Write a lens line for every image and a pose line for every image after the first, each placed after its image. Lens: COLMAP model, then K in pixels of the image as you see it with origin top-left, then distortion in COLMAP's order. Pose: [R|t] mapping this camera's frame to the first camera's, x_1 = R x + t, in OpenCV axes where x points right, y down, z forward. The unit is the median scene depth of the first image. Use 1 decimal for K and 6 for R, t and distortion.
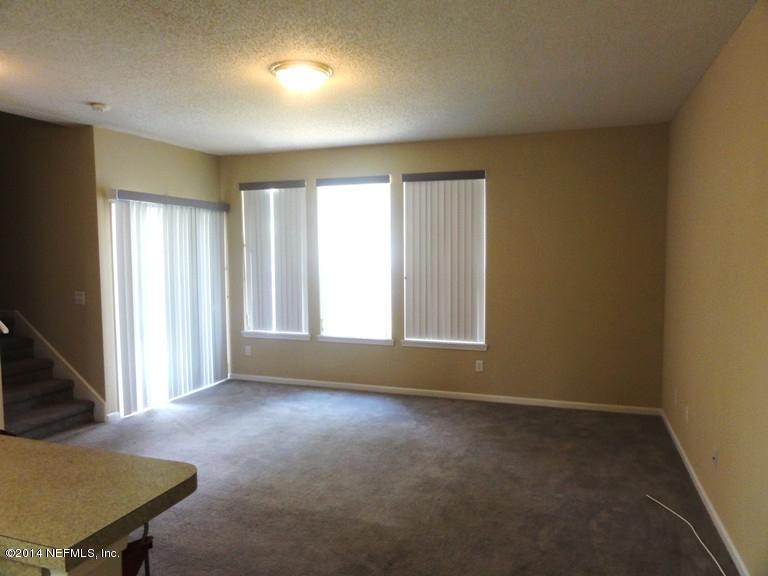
lens RADIAL K [[546.3, 0, 387.1], [0, 546.3, 287.0], [0, 0, 1]] dist [0.003407, 0.001466]
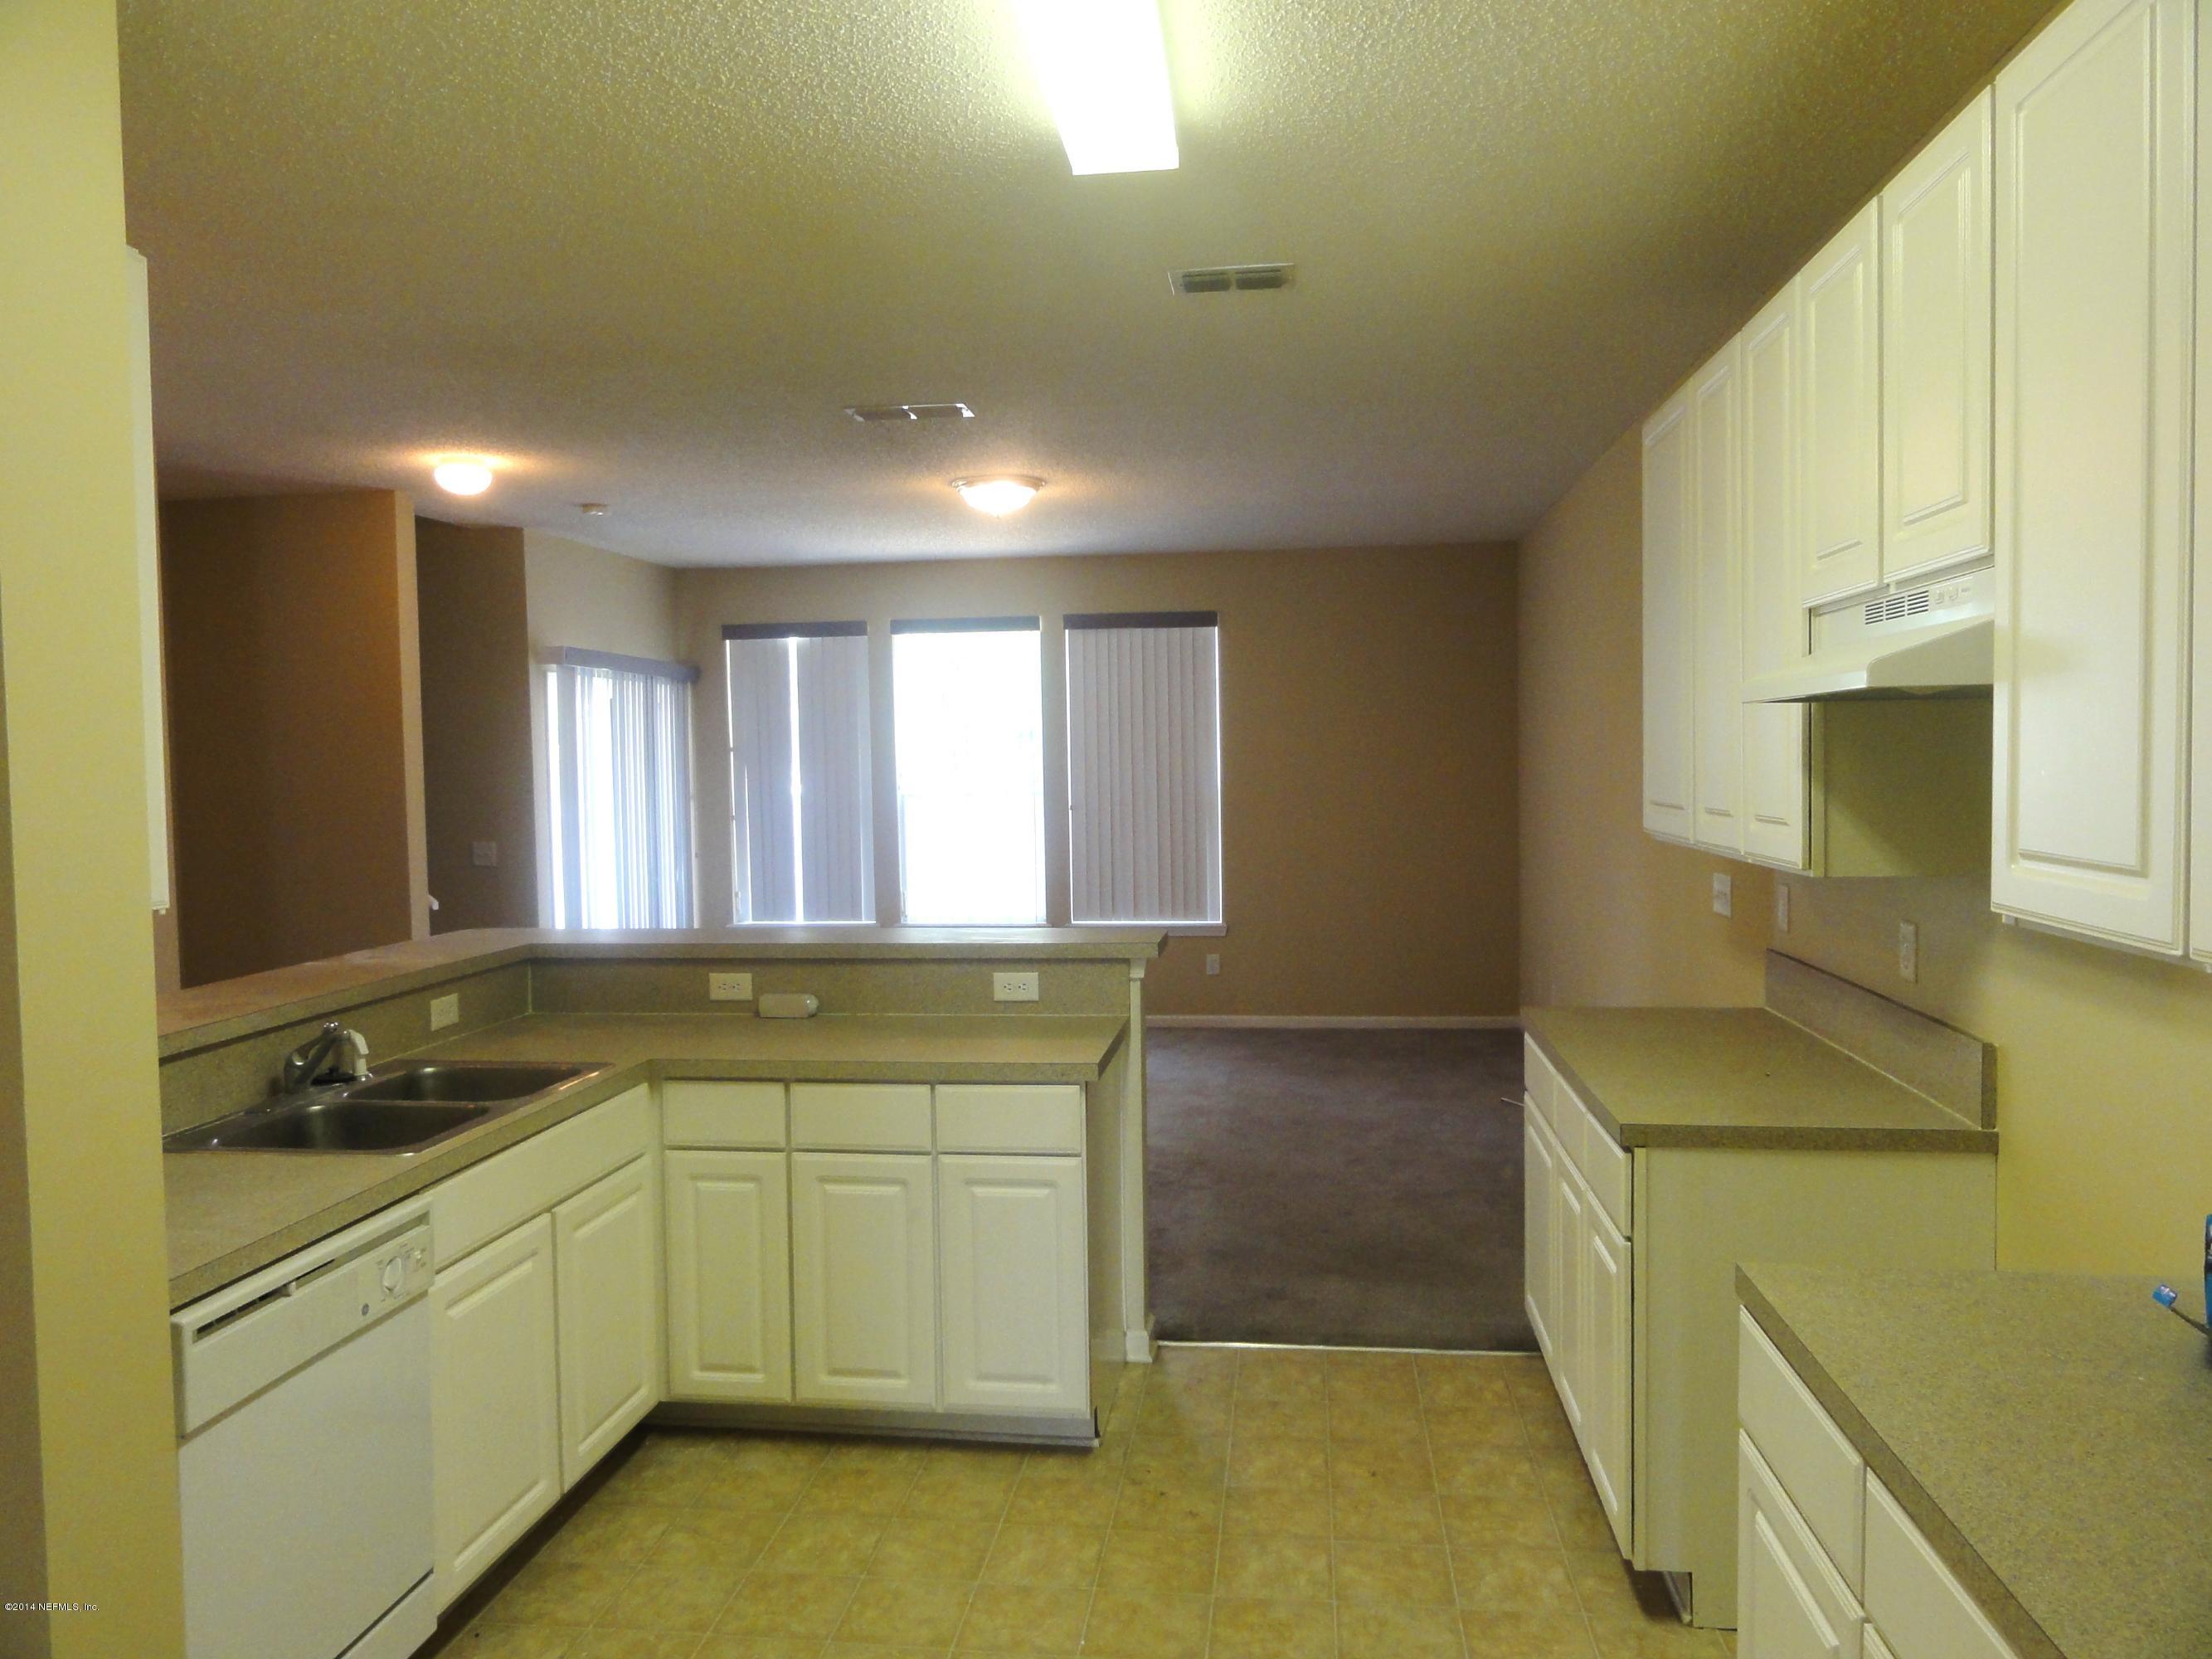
lens RADIAL K [[1573.5, 0, 1114.9], [0, 1573.5, 826.6], [0, 0, 1]] dist [0.003407, 0.001466]
pose [[0.977448, -0.020828, 0.210145, -0.244825], [0.026317, 0.999381, -0.023357, 0.038582], [-0.209529, 0.028361, 0.977391, -0.503915]]
